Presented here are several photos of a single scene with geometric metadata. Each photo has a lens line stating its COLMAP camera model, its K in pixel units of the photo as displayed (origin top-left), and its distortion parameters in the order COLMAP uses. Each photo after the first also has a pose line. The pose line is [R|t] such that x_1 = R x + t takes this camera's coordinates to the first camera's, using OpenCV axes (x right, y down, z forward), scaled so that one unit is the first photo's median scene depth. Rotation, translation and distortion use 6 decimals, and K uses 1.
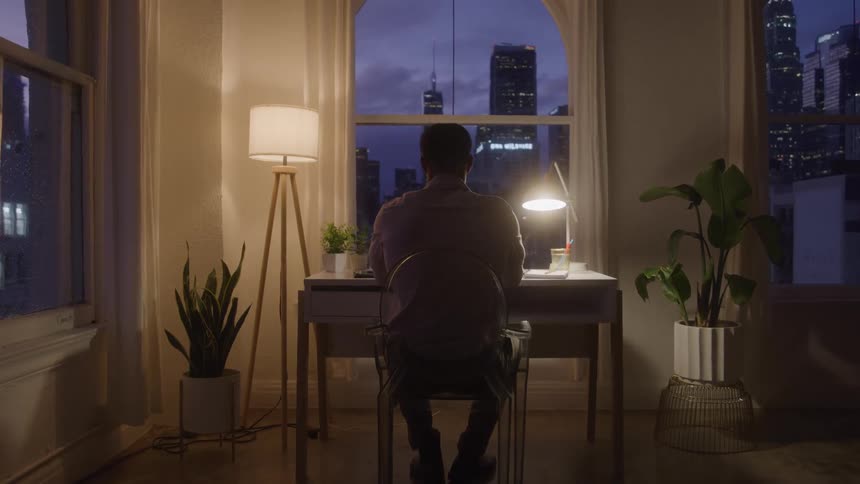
lens RADIAL K [[762.1, 0, 430.0], [0, 762.1, 242.0], [0, 0, 1]] dist [-0.086737, 0.009299]
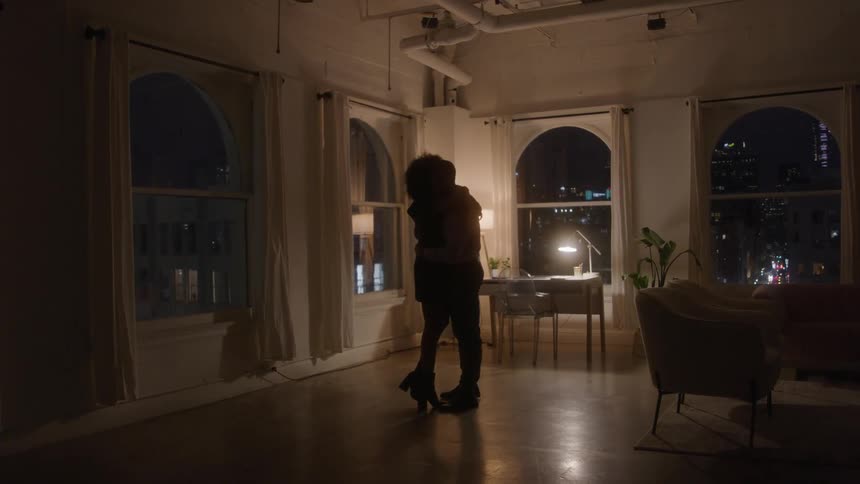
lens RADIAL K [[779.4, 0, 430.0], [0, 779.4, 242.0], [0, 0, 1]] dist [-0.106300, 0.093399]
pose [[0.888095, -0.018485, -0.459289, 0.818890], [0.015224, 0.999826, -0.010803, -0.047352], [0.459408, 0.002602, 0.888221, -1.288633]]
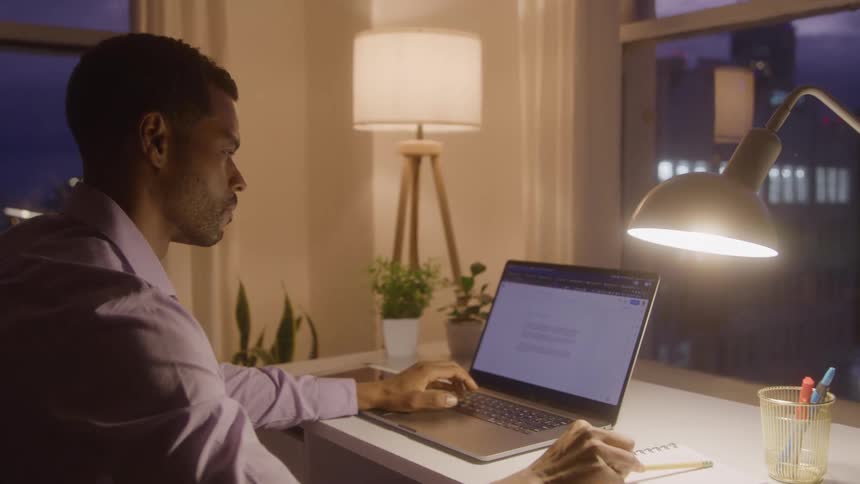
lens RADIAL K [[844.4, 0, 430.0], [0, 844.4, 242.0], [0, 0, 1]] dist [-0.037512, 0.005637]
pose [[0.600972, 0.042813, -0.798123, 0.313083], [-0.005607, 0.998766, 0.049354, -0.058671], [0.799251, -0.025185, 0.600470, 0.651978]]
